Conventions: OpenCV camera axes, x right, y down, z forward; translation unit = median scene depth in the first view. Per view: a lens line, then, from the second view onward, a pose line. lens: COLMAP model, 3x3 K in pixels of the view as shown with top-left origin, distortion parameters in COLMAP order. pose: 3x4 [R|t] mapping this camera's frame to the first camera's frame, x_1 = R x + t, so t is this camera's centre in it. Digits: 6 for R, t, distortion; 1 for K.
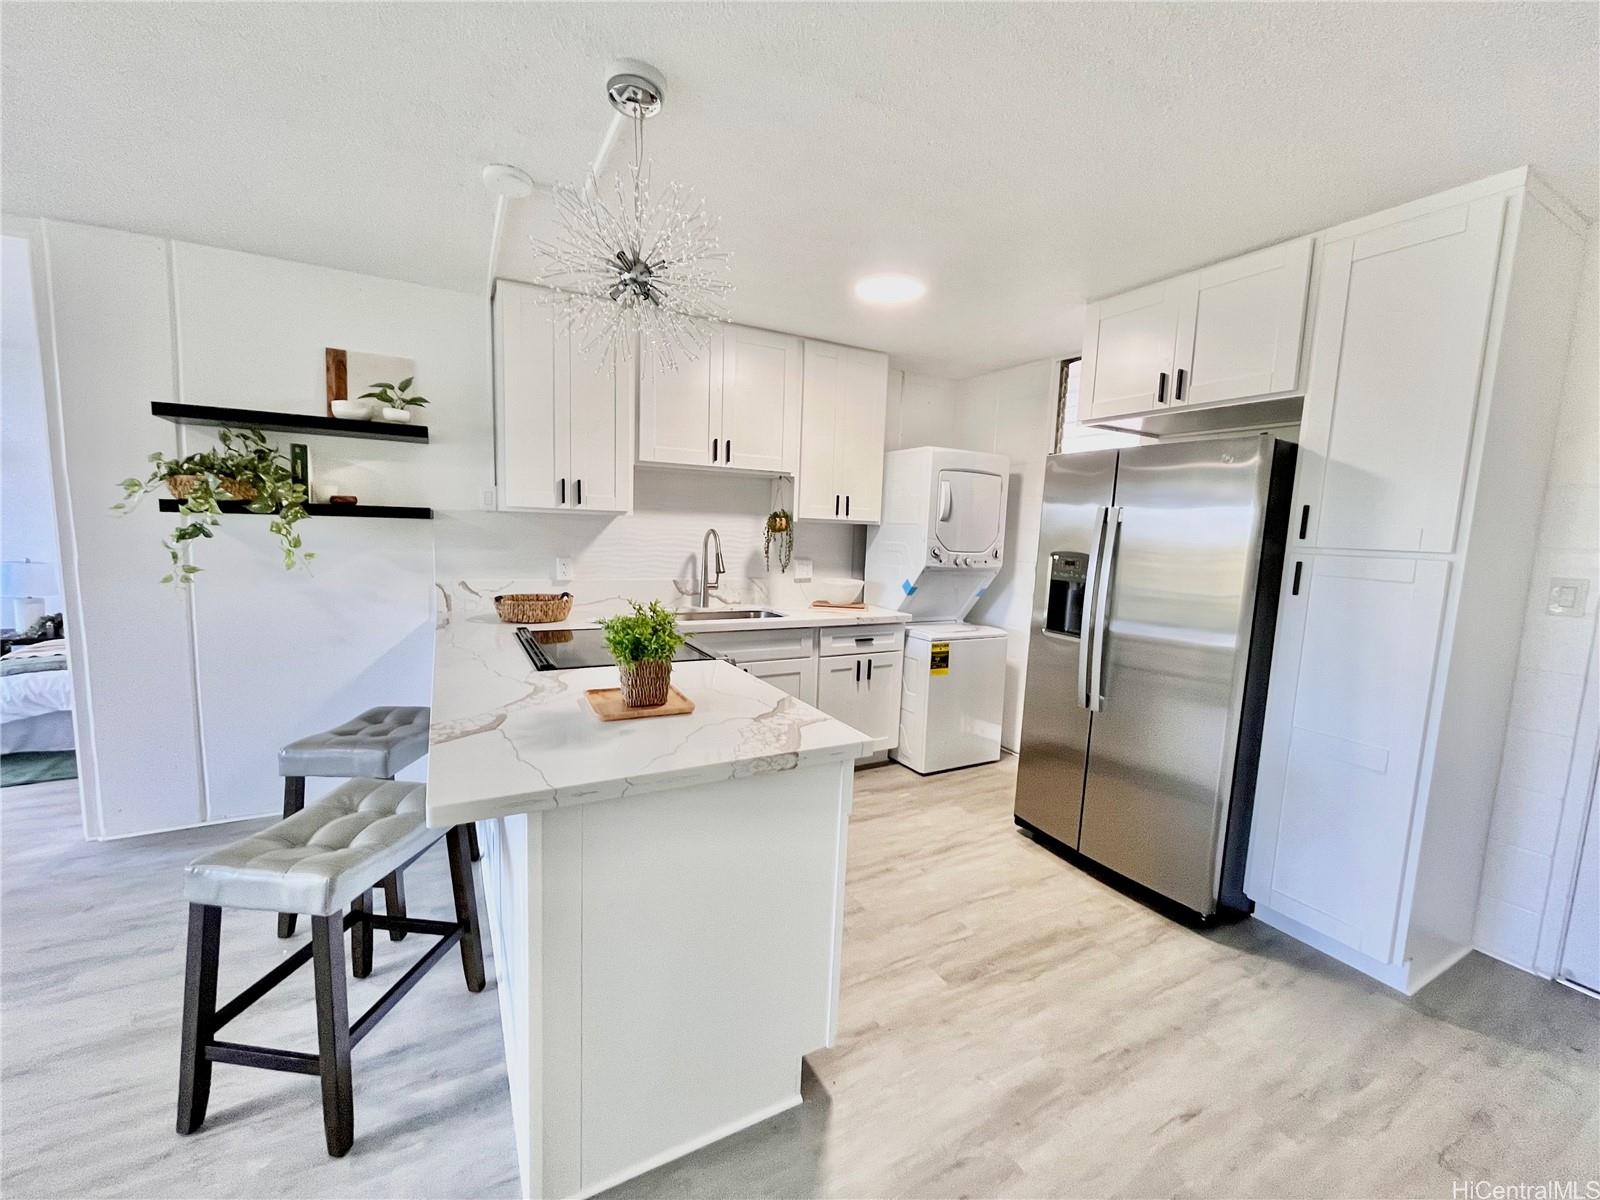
lens RADIAL K [[649.8, 0, 798.0], [0, 649.8, 598.6], [0, 0, 1]] dist [-0.002792, -0.000436]
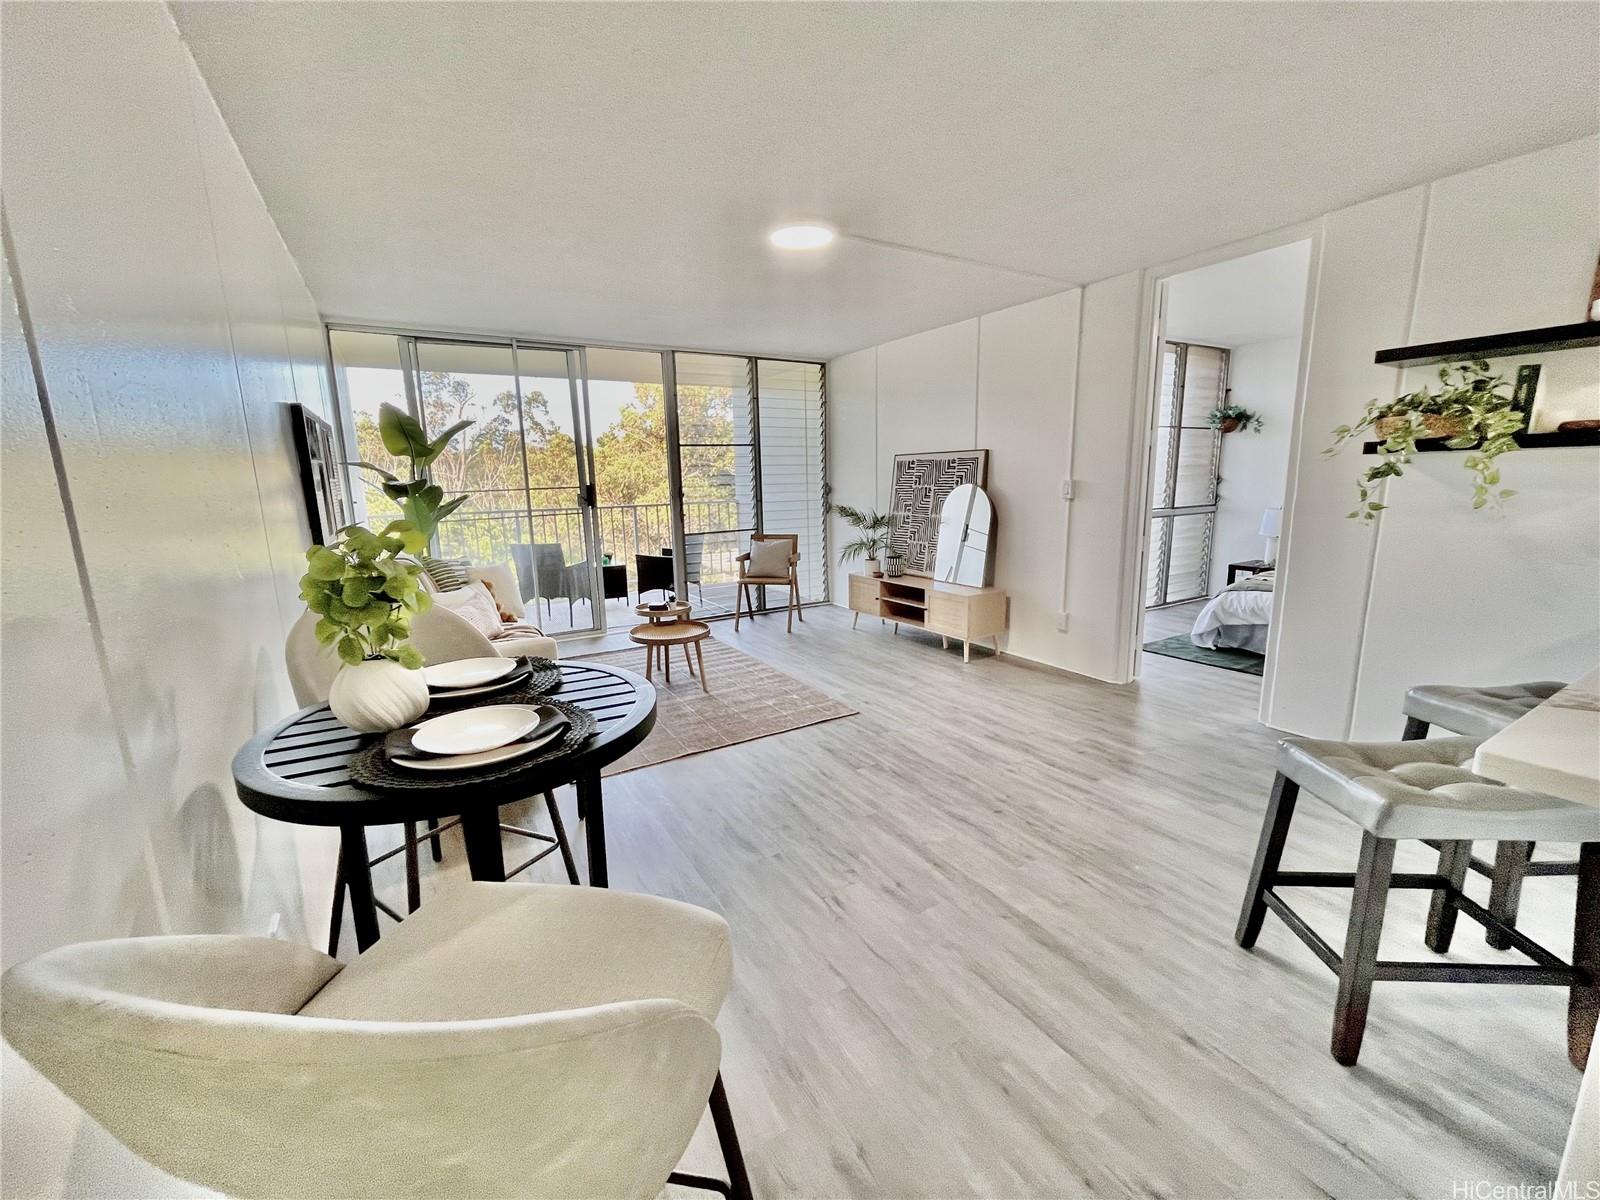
lens RADIAL K [[649.8, 0, 795.4], [0, 649.8, 595.8], [0, 0, 1]] dist [-0.002792, -0.000436]
pose [[0.035814, 0.144418, -0.988868, 0.097323], [-0.089981, 0.985950, 0.140733, 0.033911], [0.995299, 0.083939, 0.048305, 0.012924]]
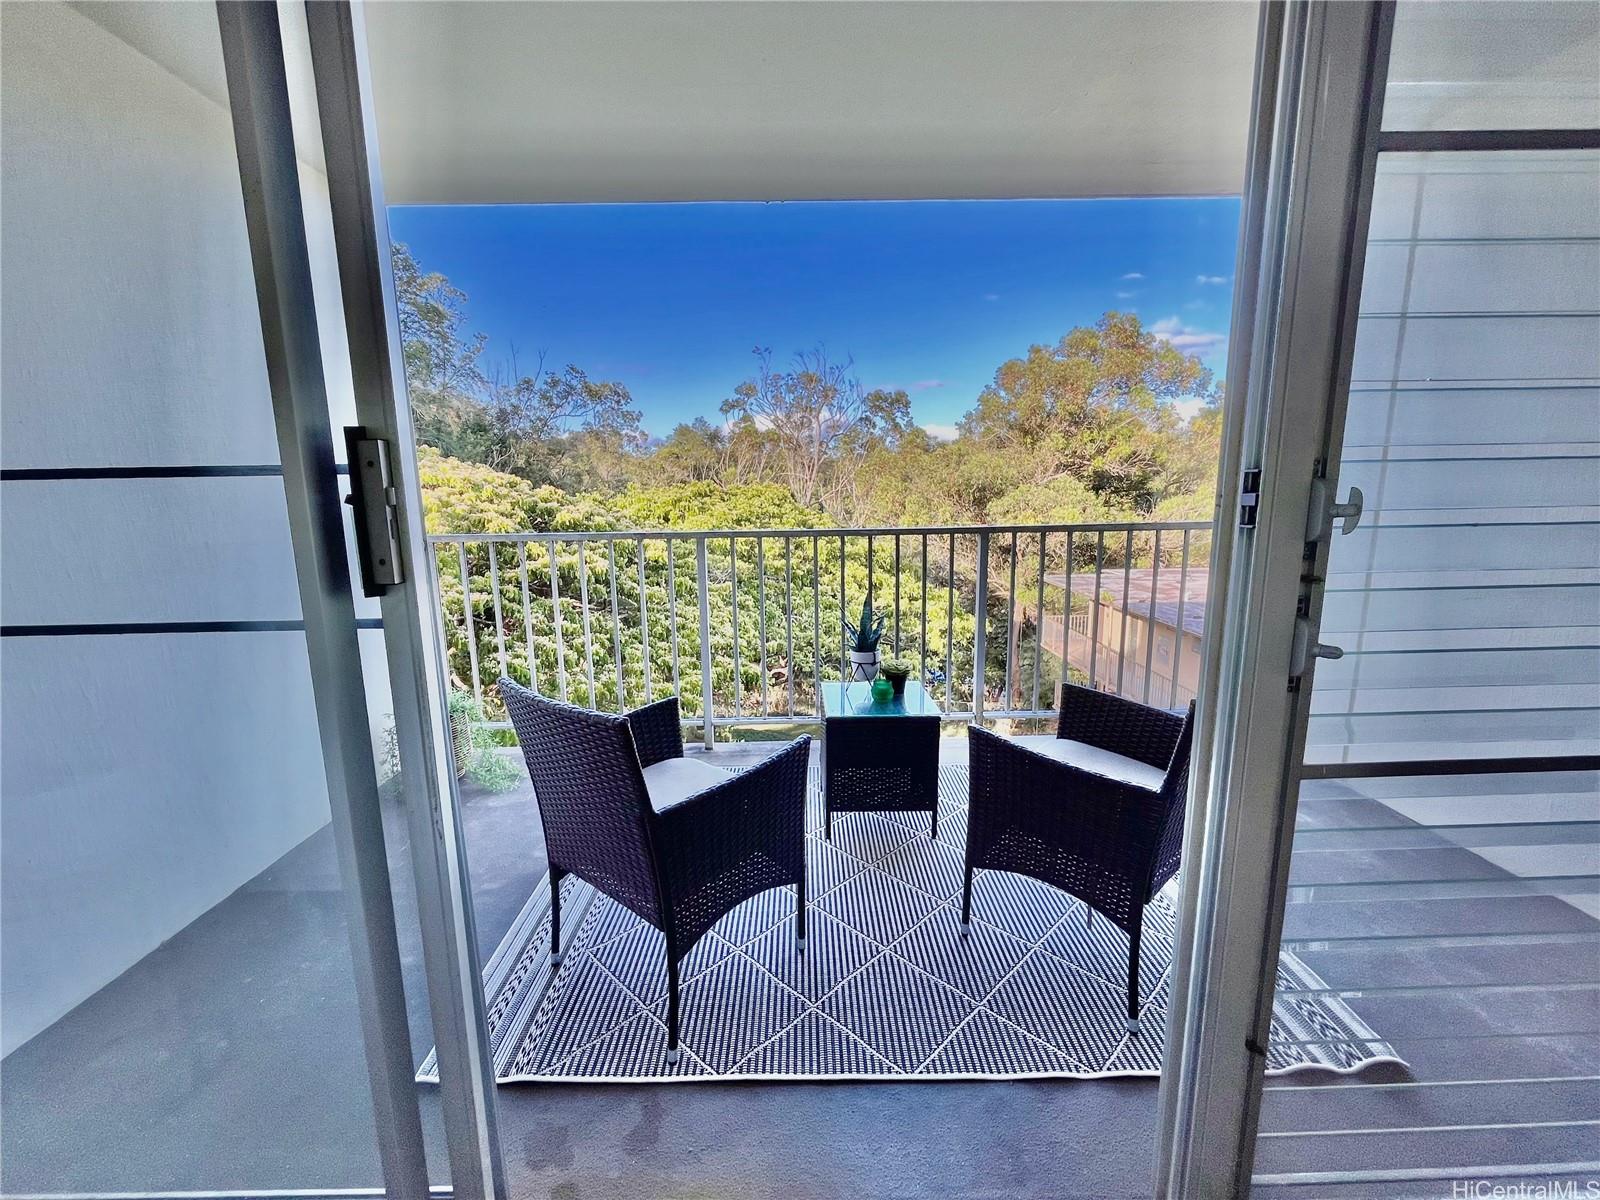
lens RADIAL K [[649.8, 0, 796.0], [0, 649.8, 592.9], [0, 0, 1]] dist [-0.002792, -0.000436]
pose [[-0.468459, 0.114195, -0.876074, -2.158723], [-0.106821, 0.977016, 0.184472, 0.058800], [0.877004, 0.180000, -0.445494, -0.459767]]
